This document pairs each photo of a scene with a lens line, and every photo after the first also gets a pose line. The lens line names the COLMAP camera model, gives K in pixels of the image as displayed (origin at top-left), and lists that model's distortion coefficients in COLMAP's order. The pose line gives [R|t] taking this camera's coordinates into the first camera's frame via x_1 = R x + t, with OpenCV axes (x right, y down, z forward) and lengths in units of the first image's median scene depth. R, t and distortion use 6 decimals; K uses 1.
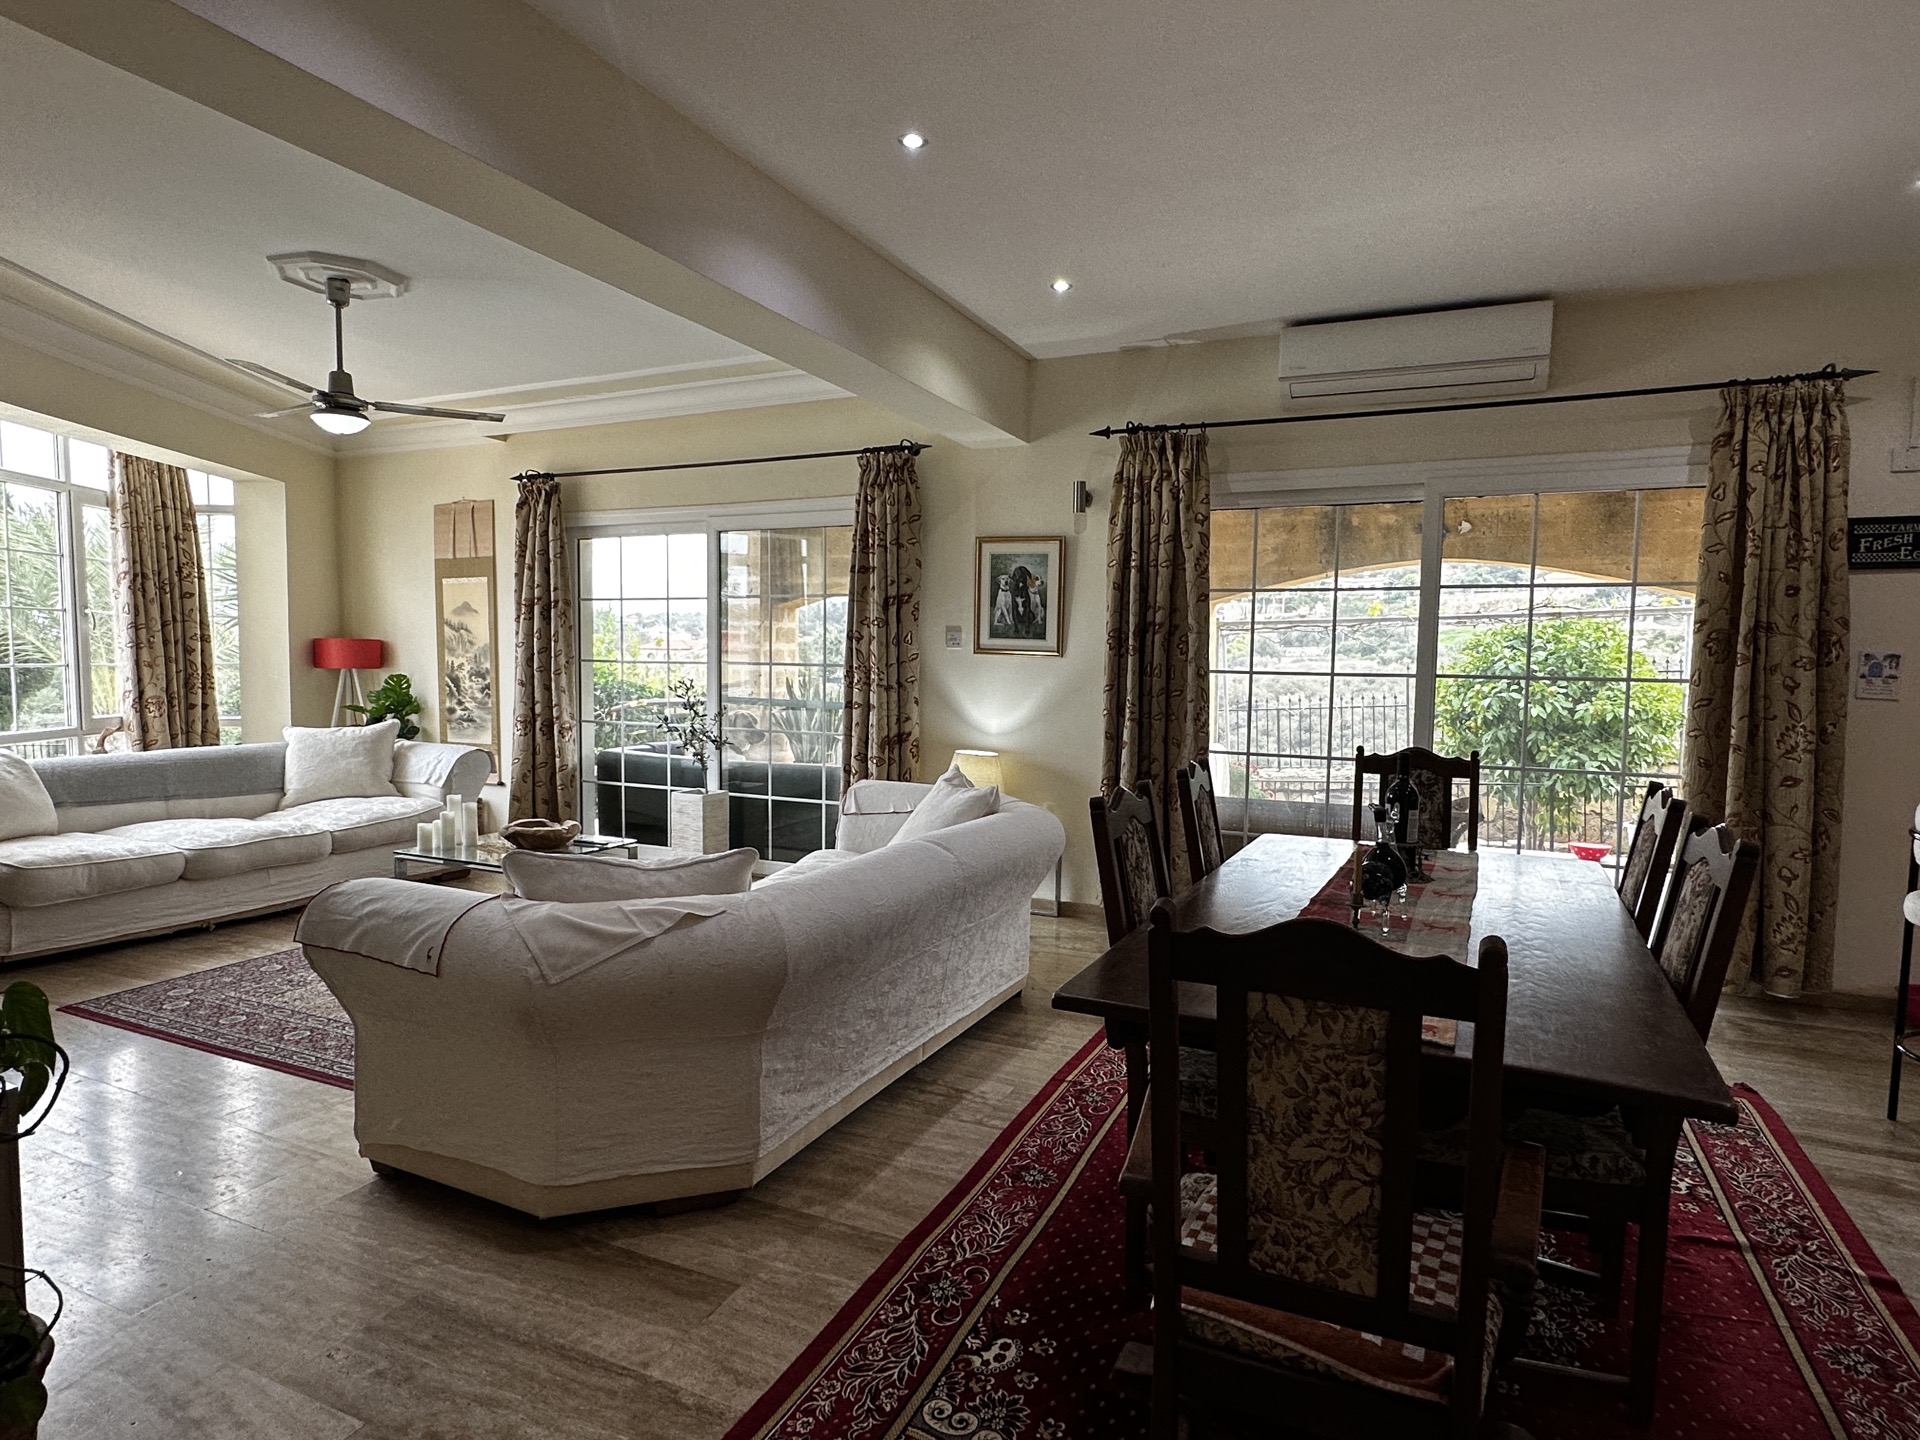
lens RADIAL K [[1061.7, 0, 956.7], [0, 1061.7, 728.9], [0, 0, 1]] dist [-0.000114, -0.000643]
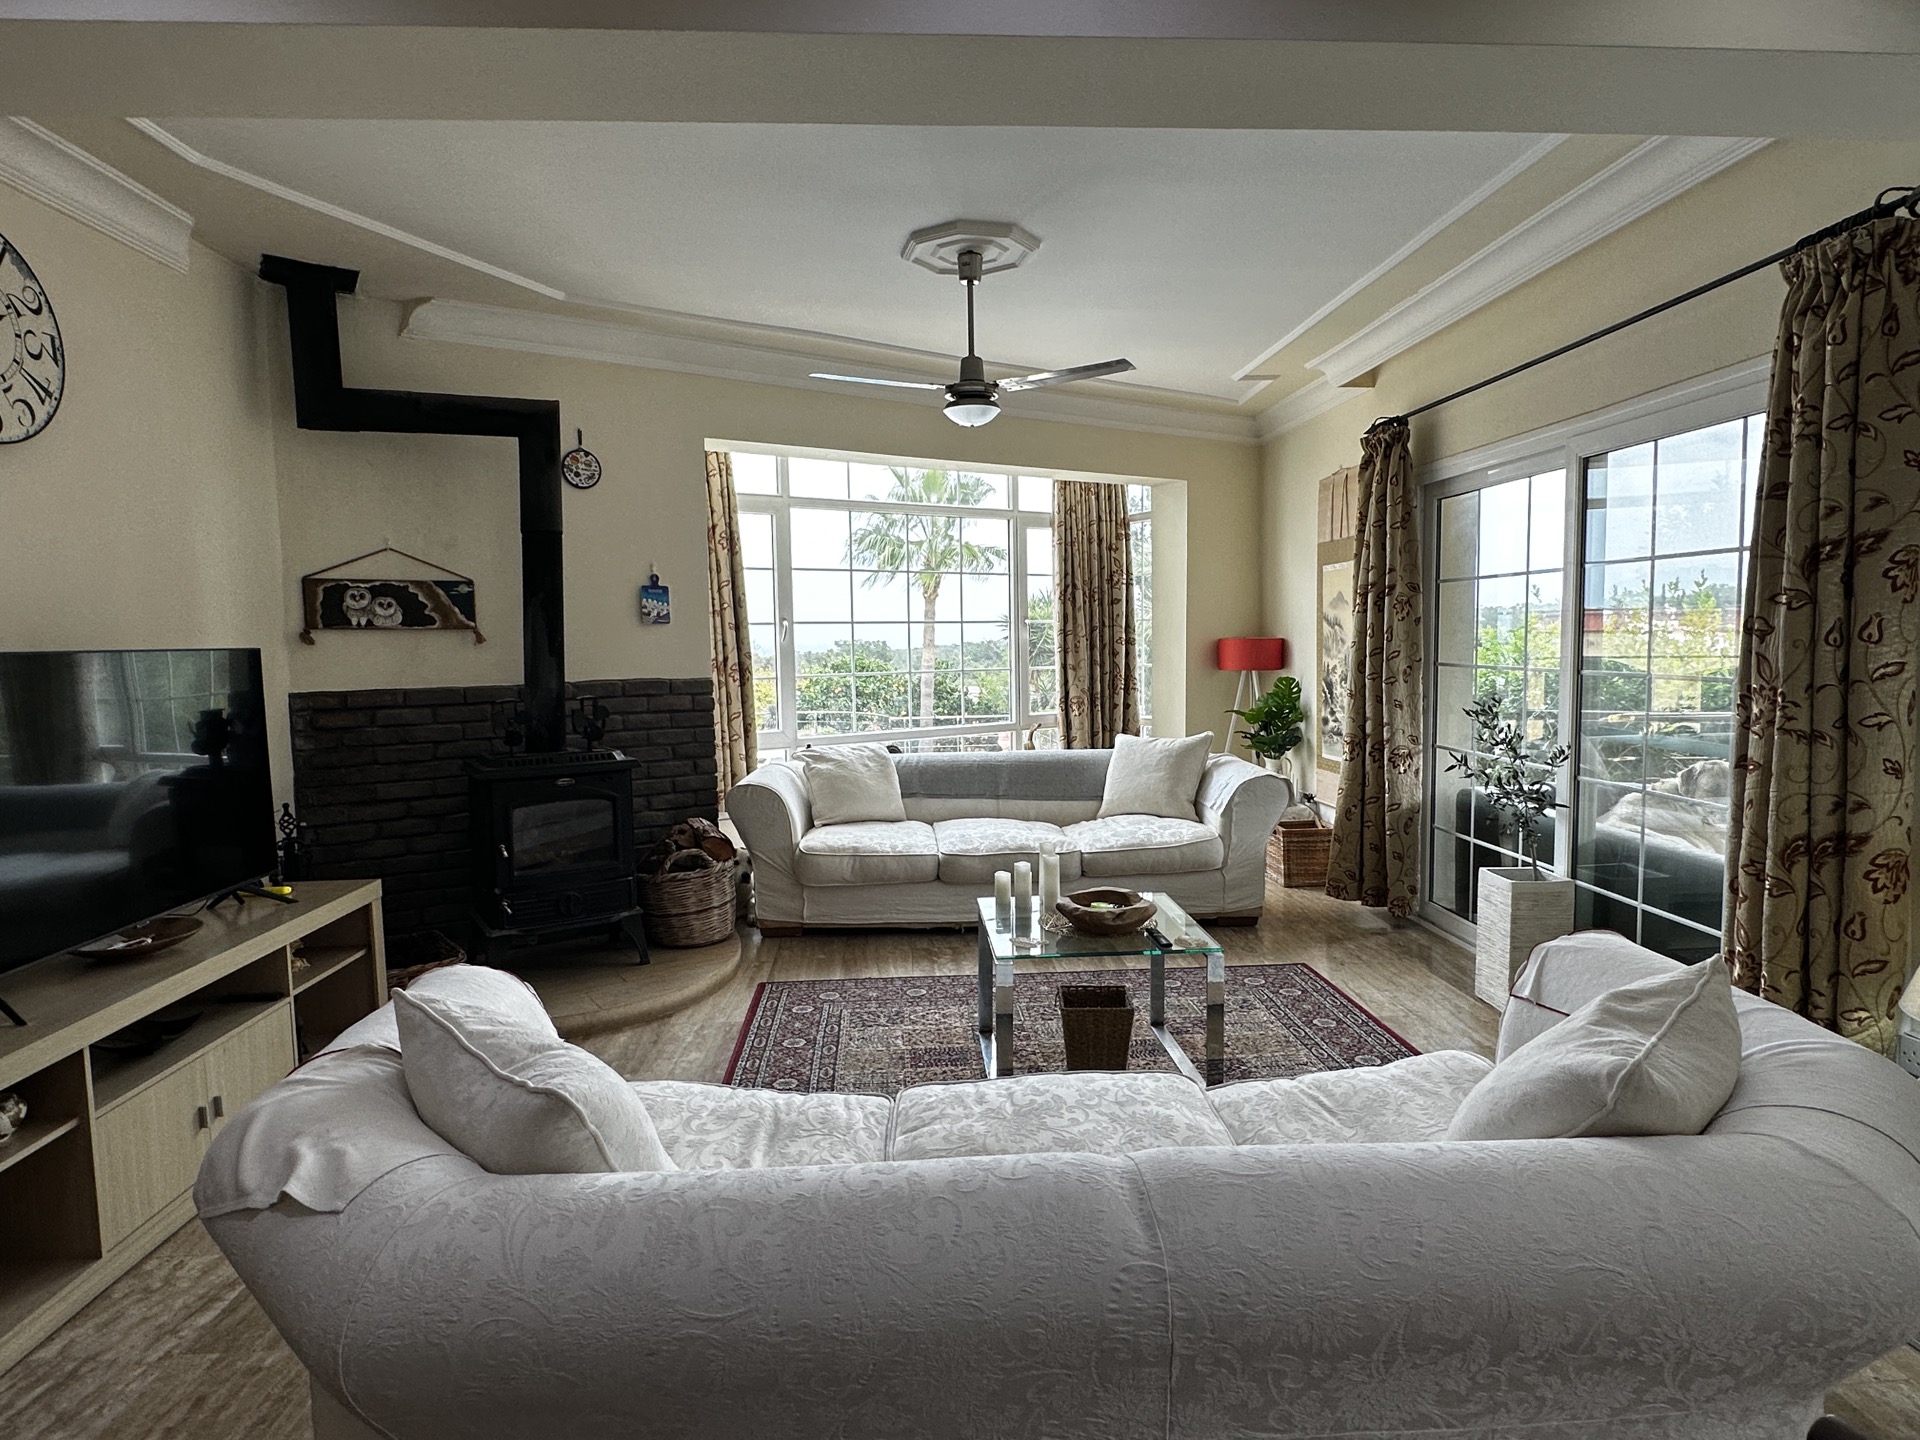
lens RADIAL K [[1061.7, 0, 959.9], [0, 1061.7, 720.1], [0, 0, 1]] dist [-0.000114, -0.000643]
pose [[0.478718, 0.049644, -0.876564, 0.168572], [-0.039774, 0.998601, 0.034834, -0.047092], [0.877067, 0.018189, 0.480023, 0.440275]]
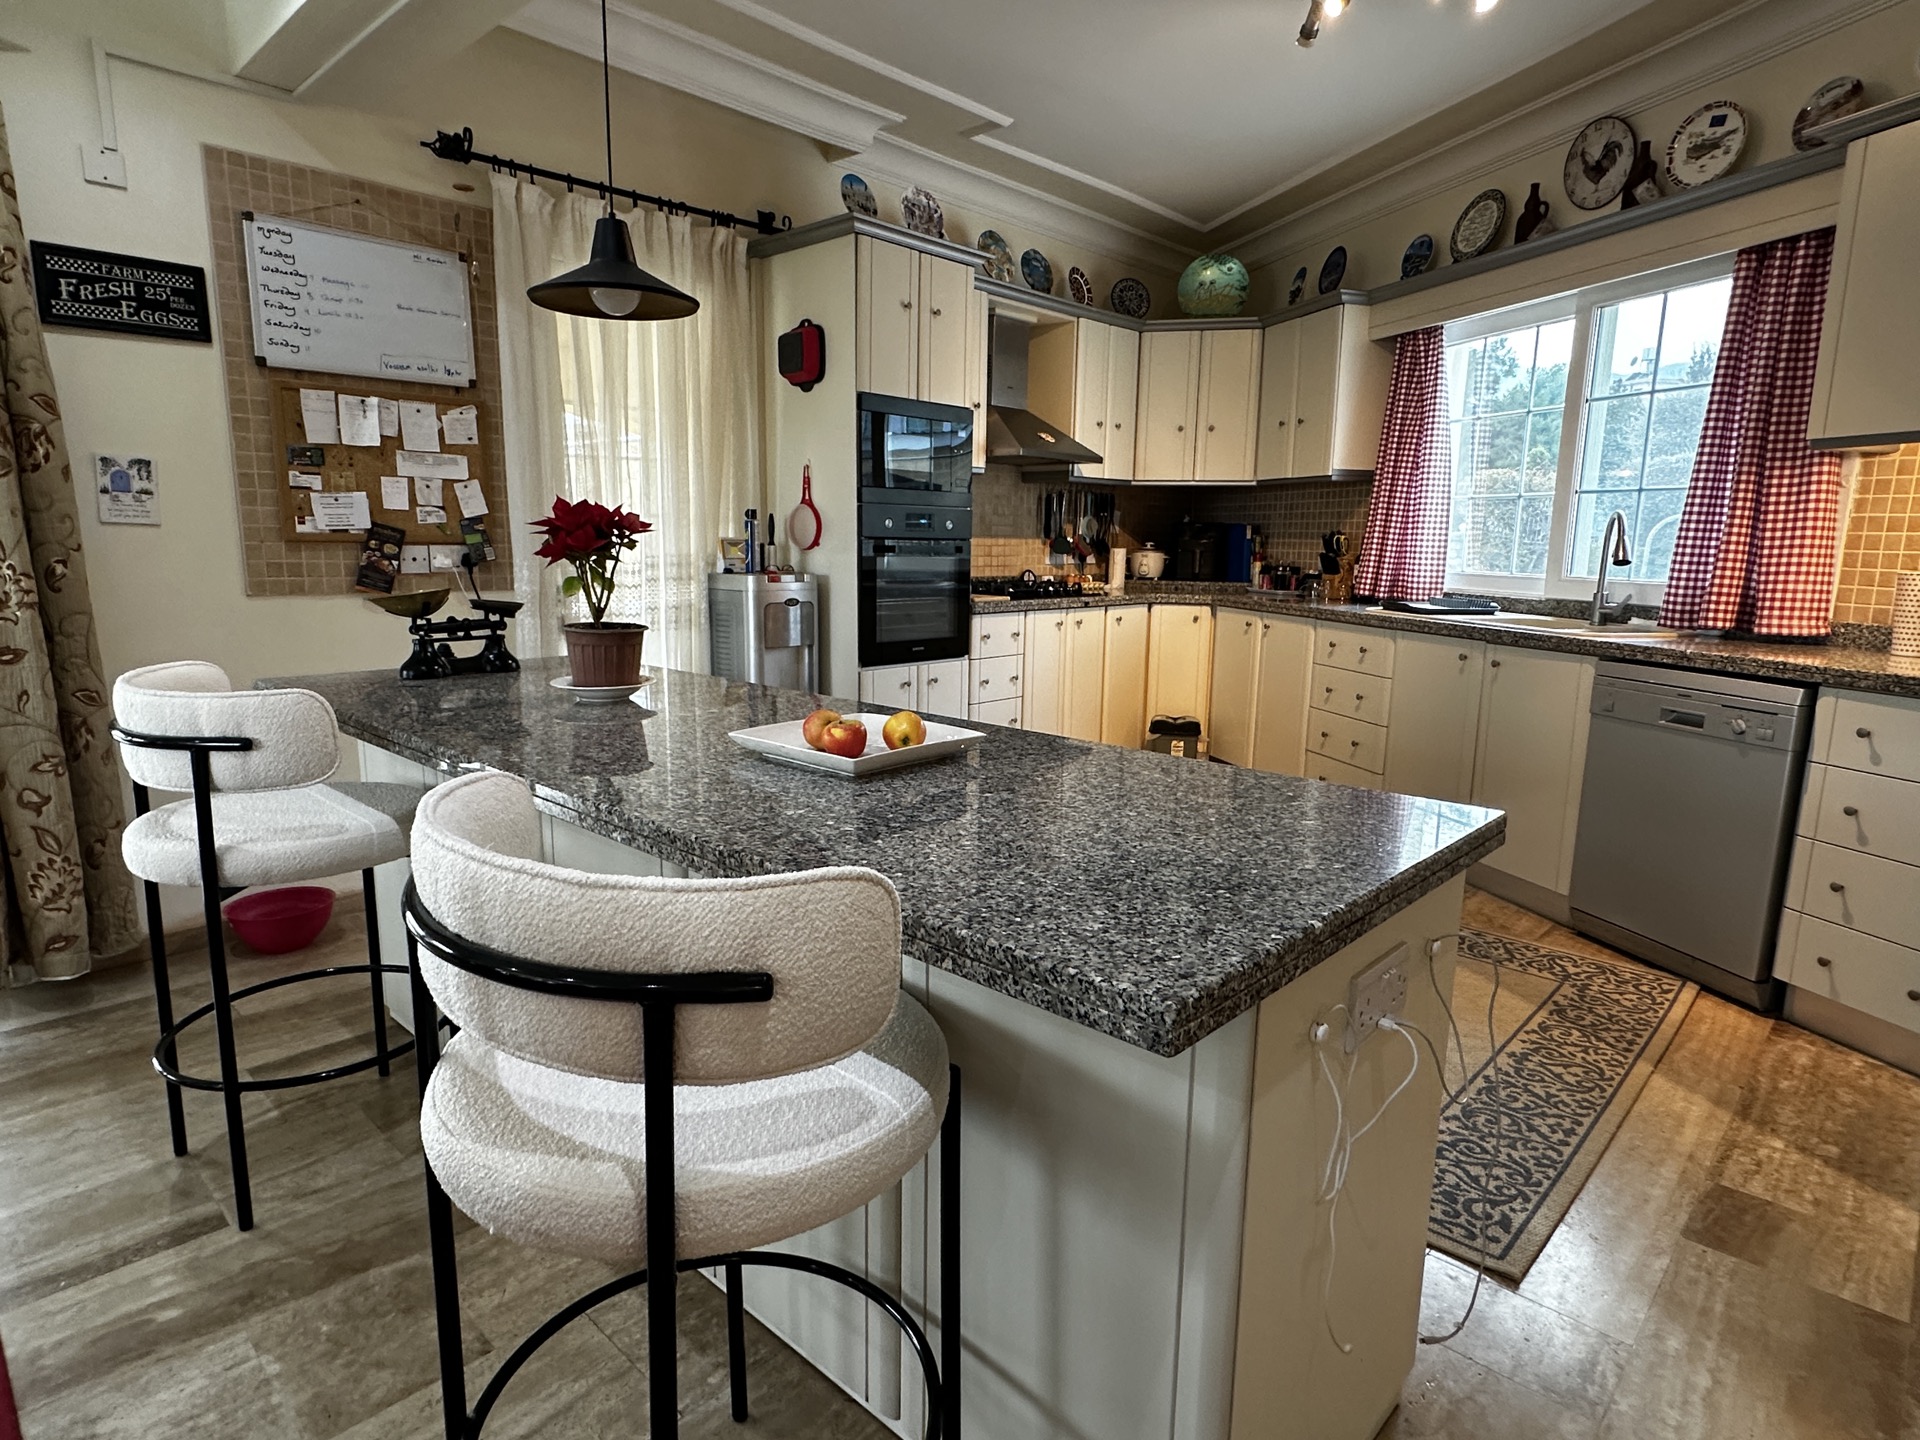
lens RADIAL K [[1061.7, 0, 950.7], [0, 1061.7, 731.0], [0, 0, 1]] dist [-0.000114, -0.000643]
pose [[0.320470, -0.181153, 0.929775, 0.262462], [0.057217, 0.983453, 0.171891, 0.012396], [-0.945529, -0.001887, 0.325533, 0.185793]]
